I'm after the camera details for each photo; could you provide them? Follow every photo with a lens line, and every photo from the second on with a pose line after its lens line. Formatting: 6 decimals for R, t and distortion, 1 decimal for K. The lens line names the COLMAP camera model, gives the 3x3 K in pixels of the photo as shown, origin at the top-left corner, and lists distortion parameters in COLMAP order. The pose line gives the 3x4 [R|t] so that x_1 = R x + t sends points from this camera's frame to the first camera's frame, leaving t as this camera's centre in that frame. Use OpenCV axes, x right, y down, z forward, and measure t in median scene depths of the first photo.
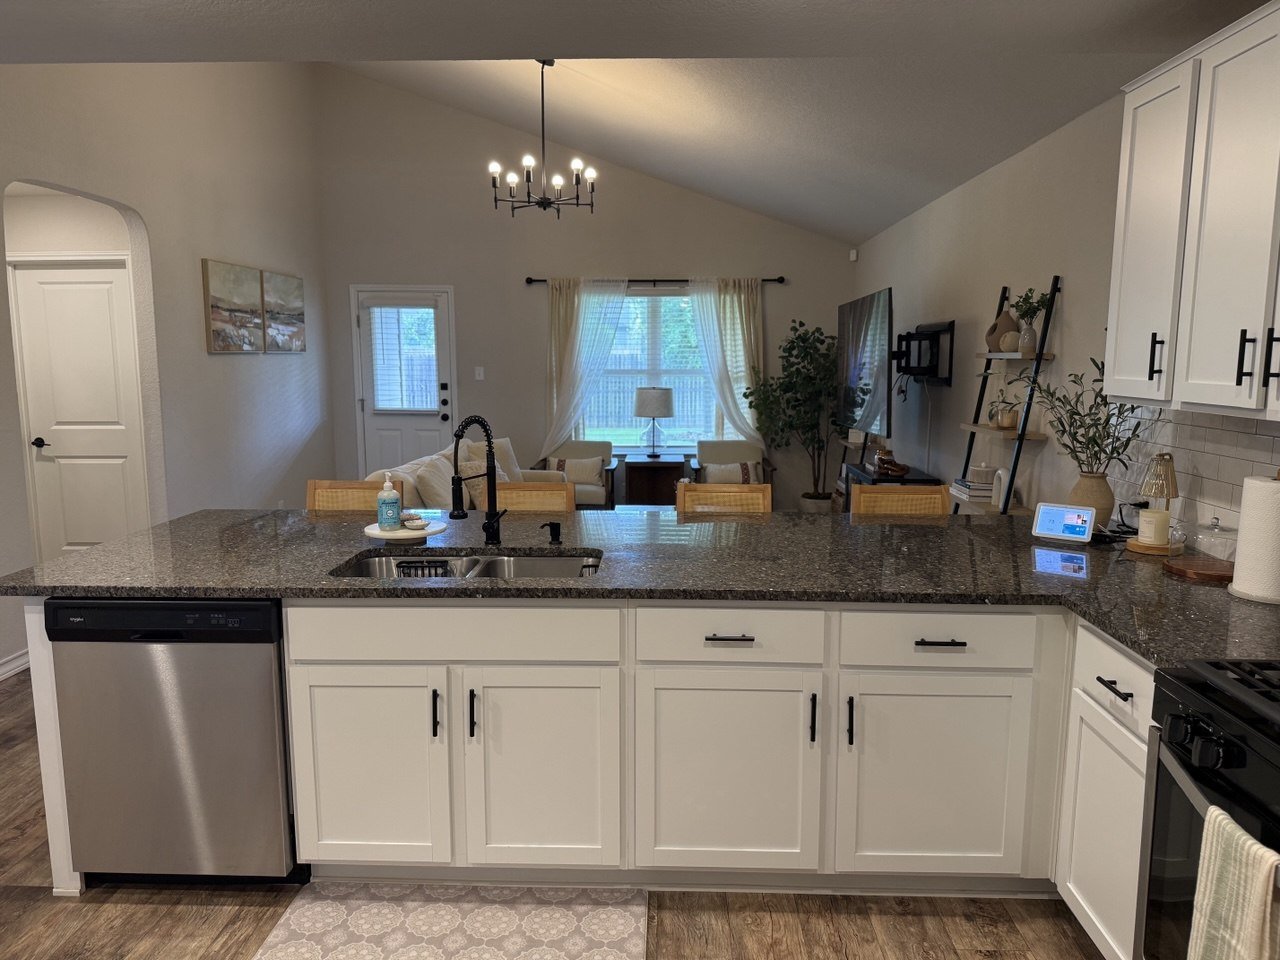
lens RADIAL K [[923.8, 0, 640.0], [0, 923.8, 480.0], [0, 0, 1]] dist [0.015531, 0.000764]
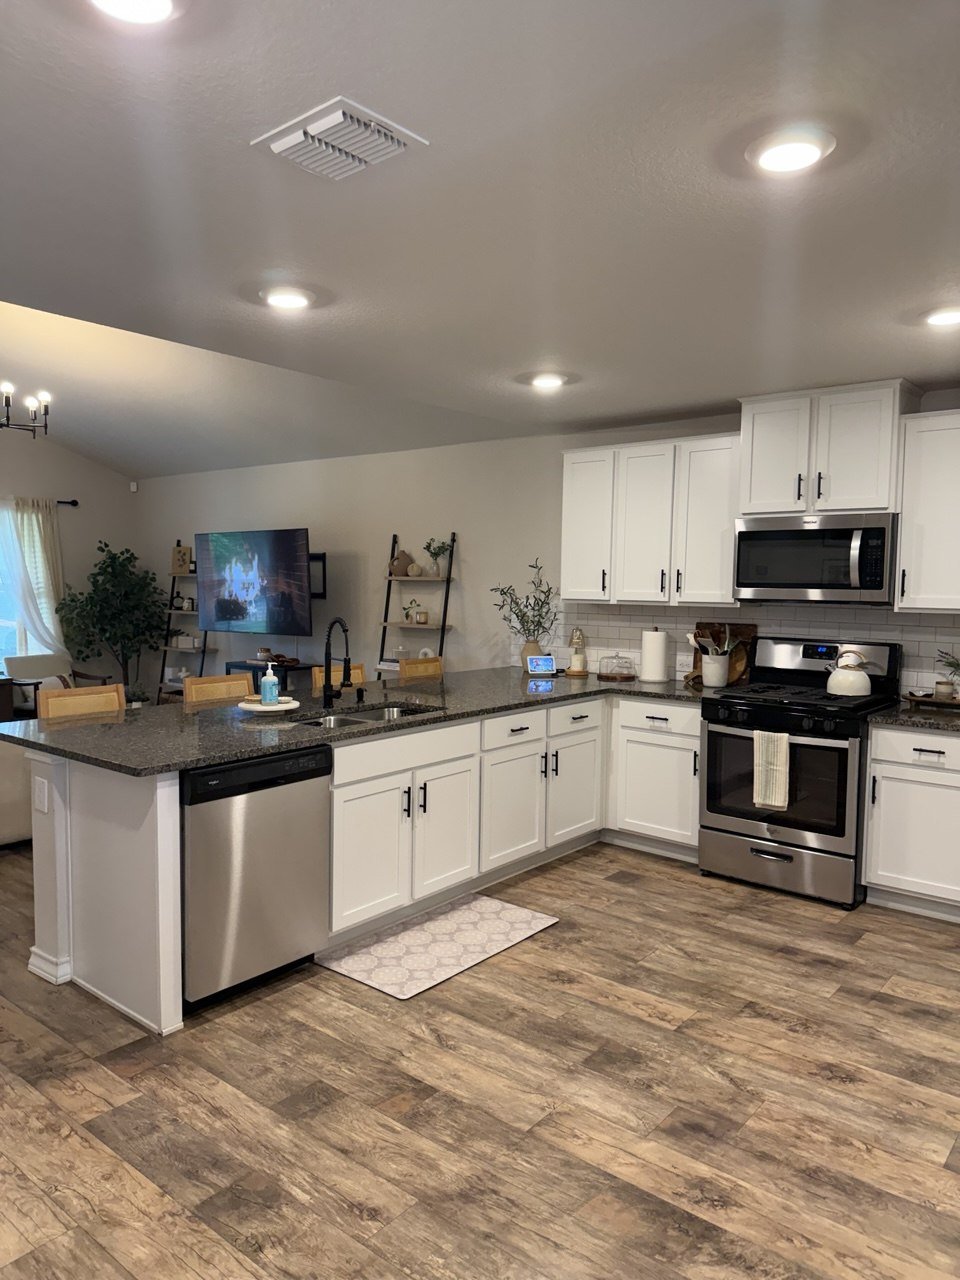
lens RADIAL K [[882.4, 0, 516.7], [0, 882.4, 631.5], [0, 0, 1]] dist [0.147157, 0.000803]
pose [[0.592408, -0.041437, 0.804572, -1.278765], [0.096892, 0.995092, -0.020092, 0.009247], [-0.799791, 0.089859, 0.593515, -0.076721]]
